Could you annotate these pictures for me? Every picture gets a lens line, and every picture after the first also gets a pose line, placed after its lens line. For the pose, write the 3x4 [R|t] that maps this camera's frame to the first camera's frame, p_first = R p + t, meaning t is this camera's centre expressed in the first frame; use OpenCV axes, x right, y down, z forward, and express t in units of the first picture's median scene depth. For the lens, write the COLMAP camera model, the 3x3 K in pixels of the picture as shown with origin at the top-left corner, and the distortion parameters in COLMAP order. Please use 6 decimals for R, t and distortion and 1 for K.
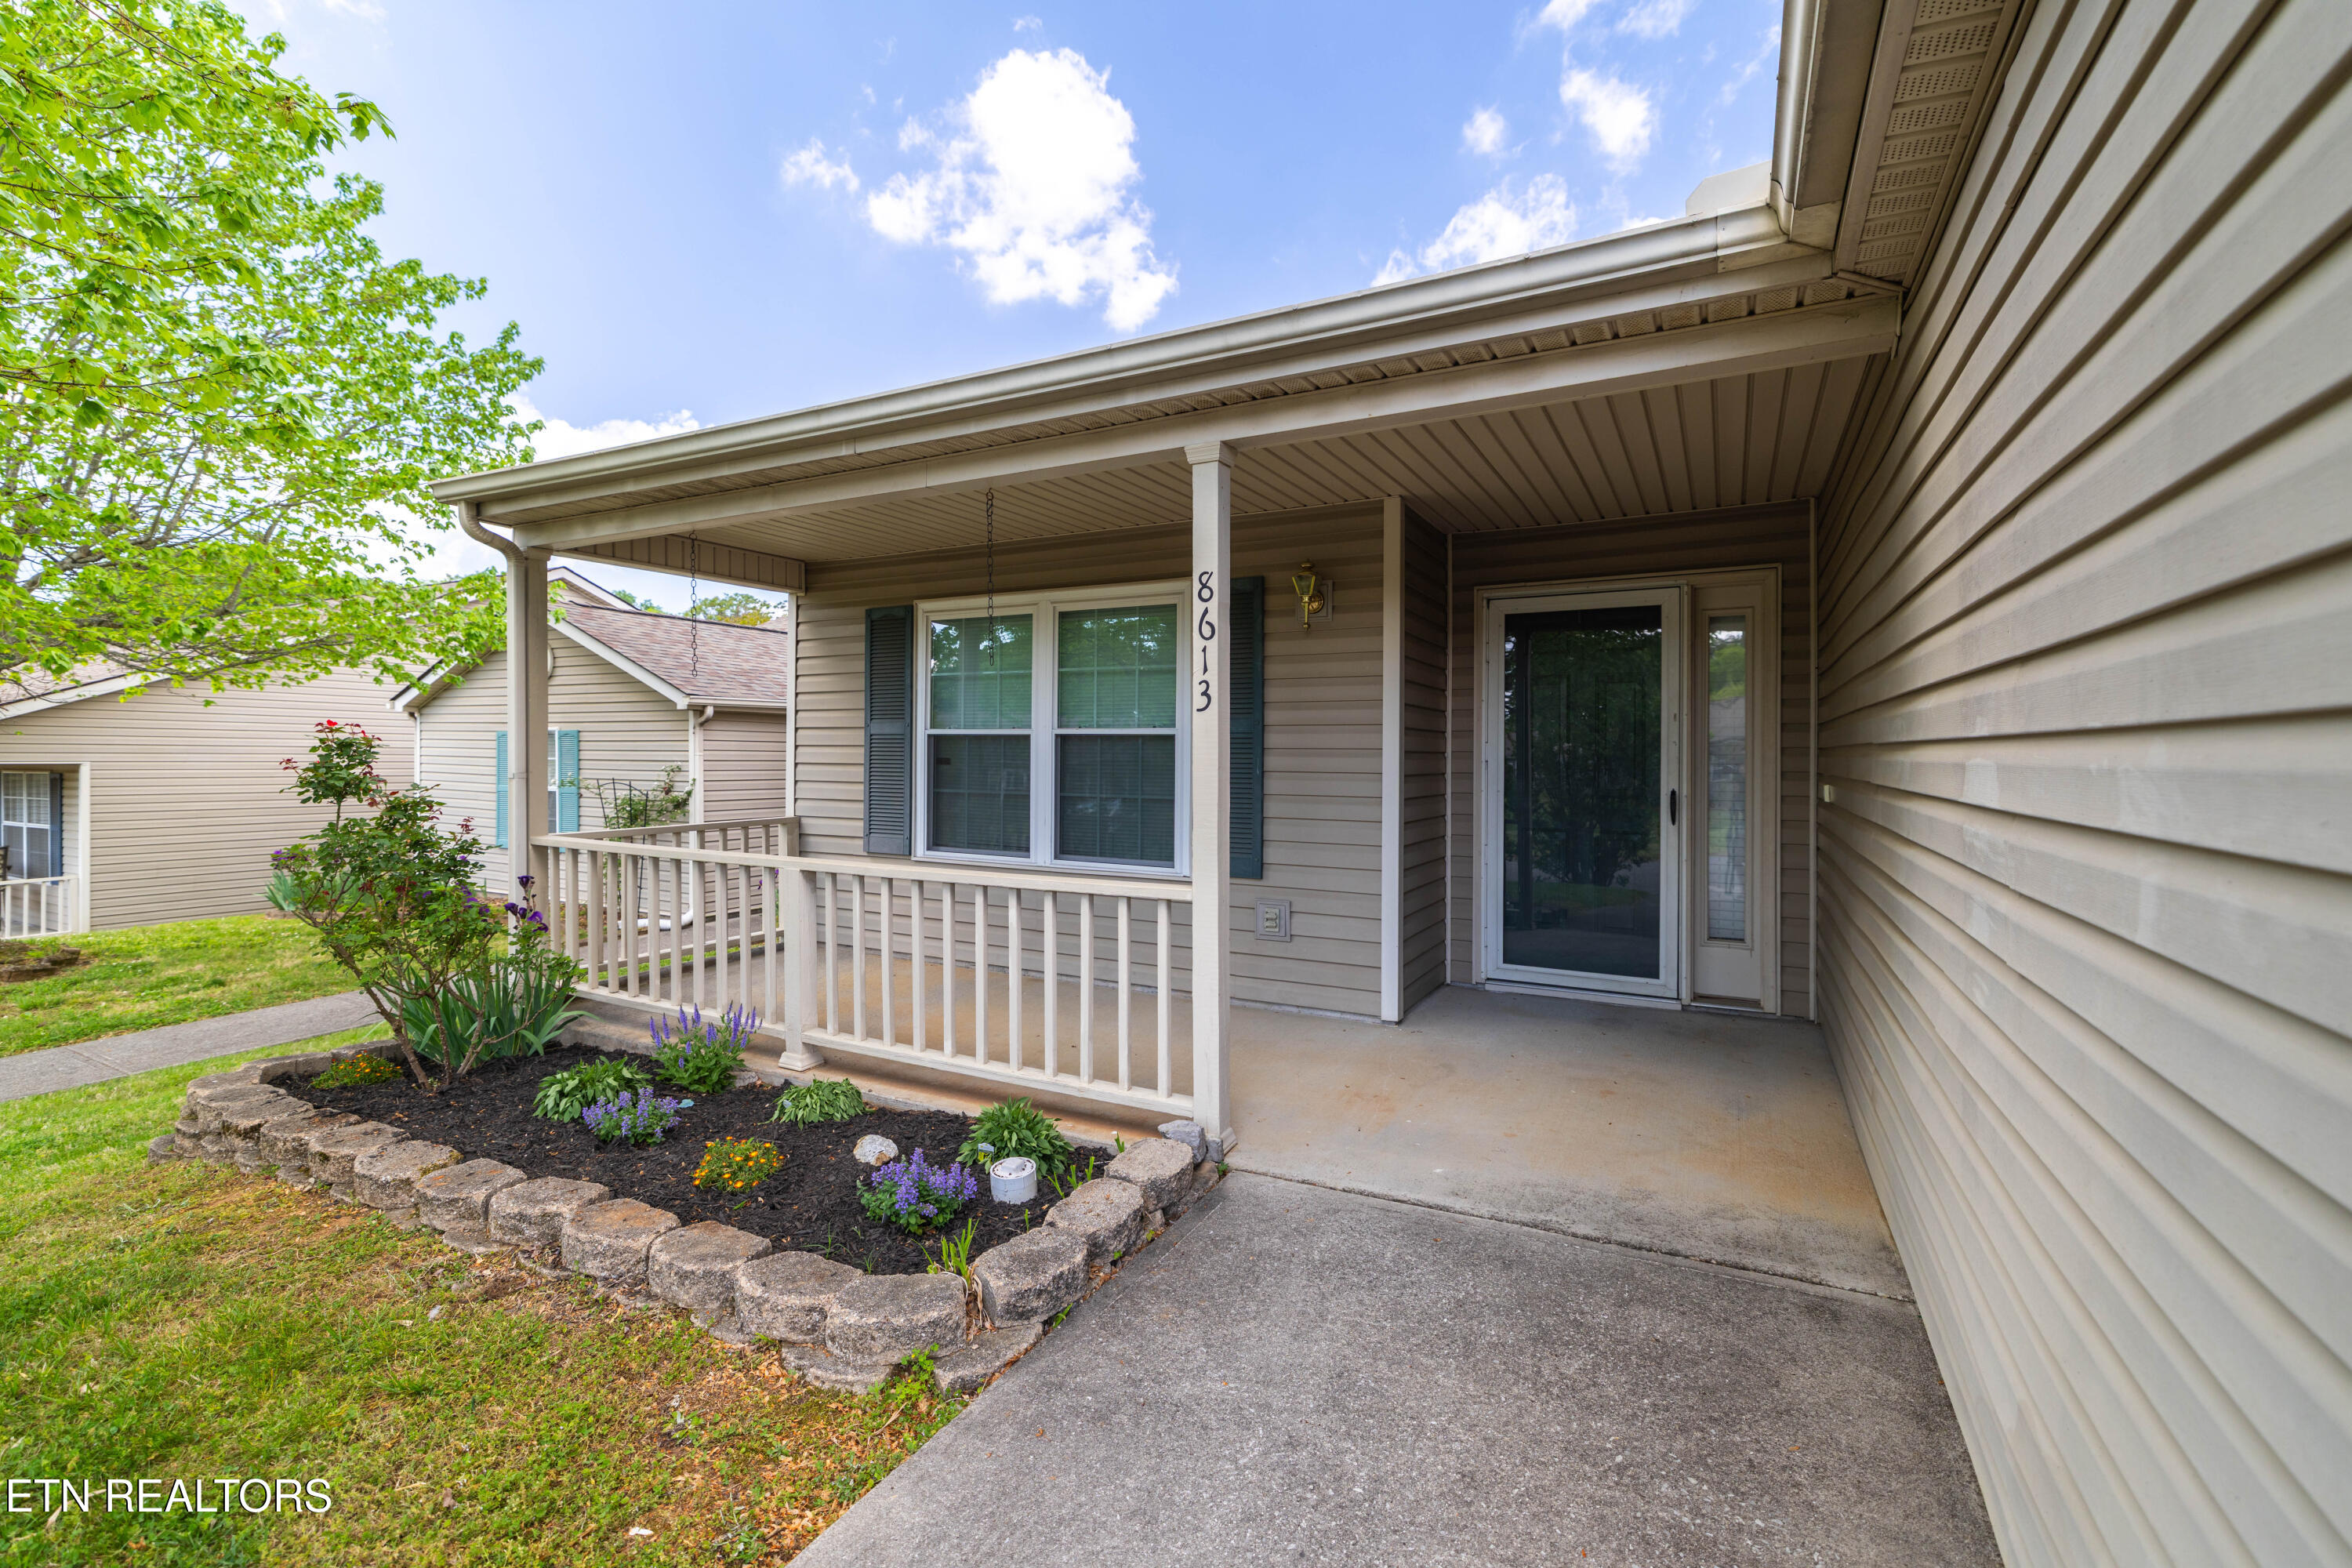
lens RADIAL K [[1051.8, 0, 1107.0], [0, 1051.8, 753.5], [0, 0, 1]] dist [0.001816, 0.000158]
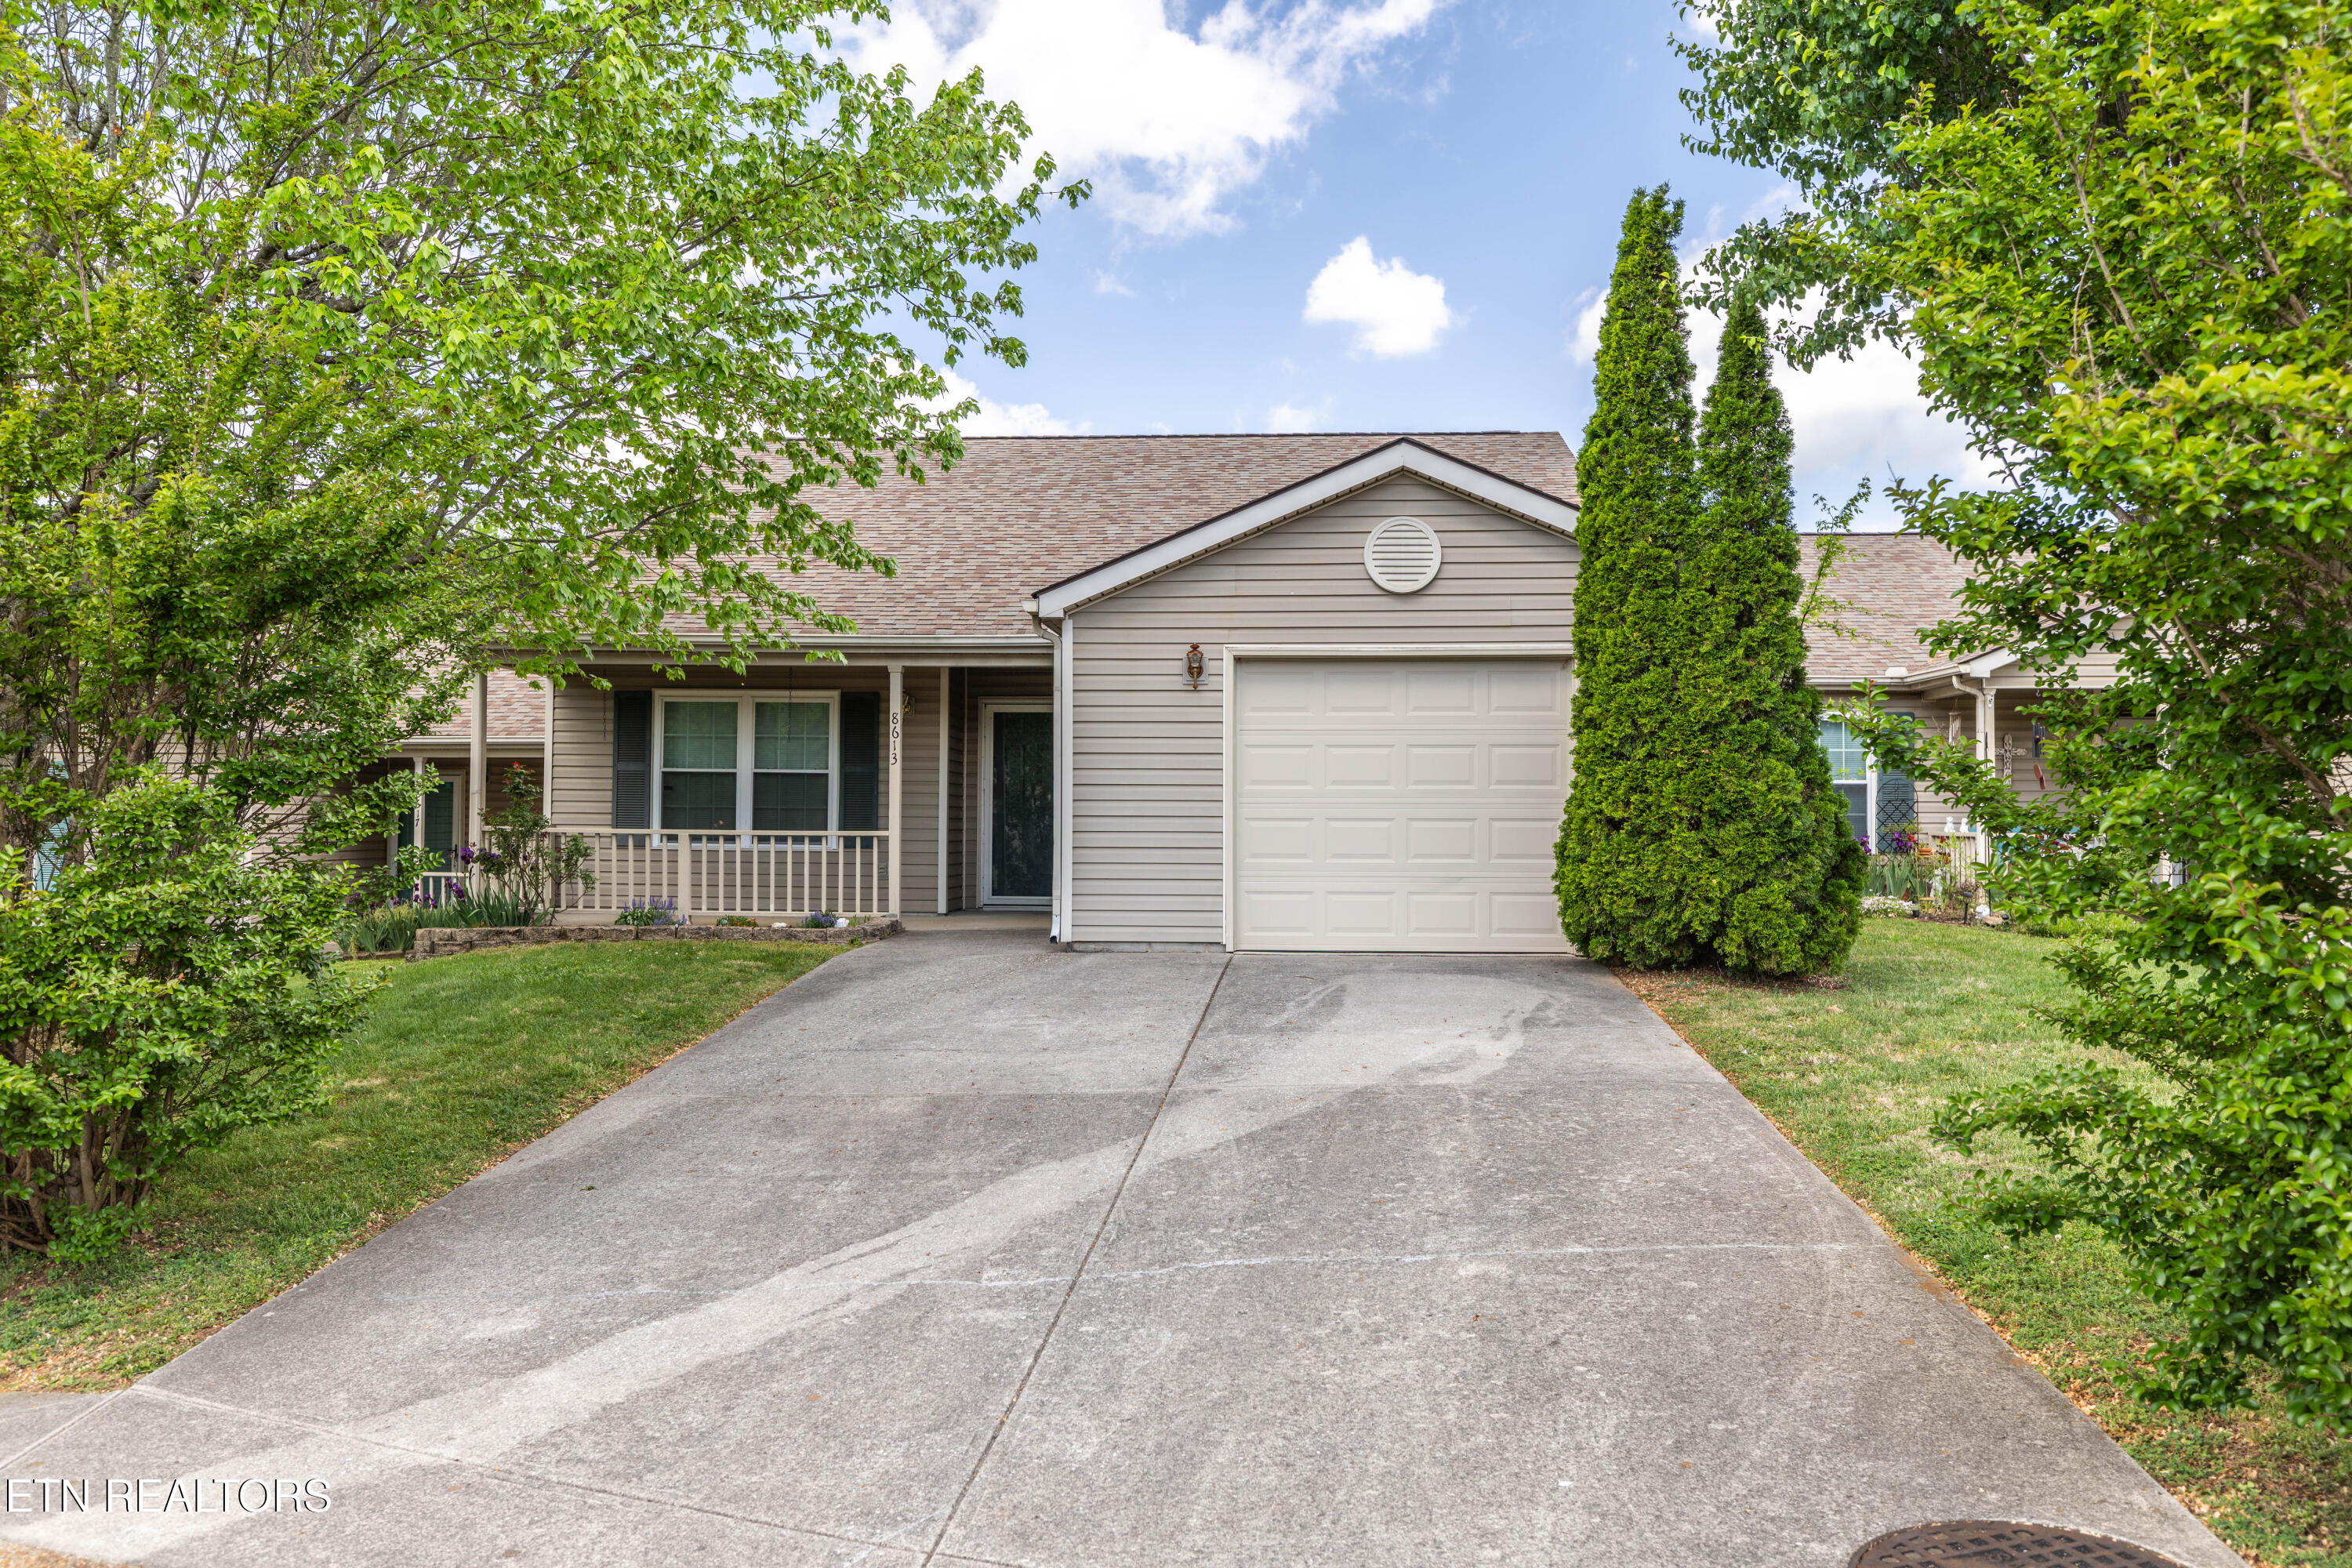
lens RADIAL K [[1958.3, 0, 1173.8], [0, 1958.3, 776.4], [0, 0, 1]] dist [0.057377, -0.112384]
pose [[0.893107, 0.010628, 0.449719, -0.930530], [-0.002205, 0.999812, -0.019250, 0.051676], [-0.449839, 0.016201, 0.892962, -2.322102]]
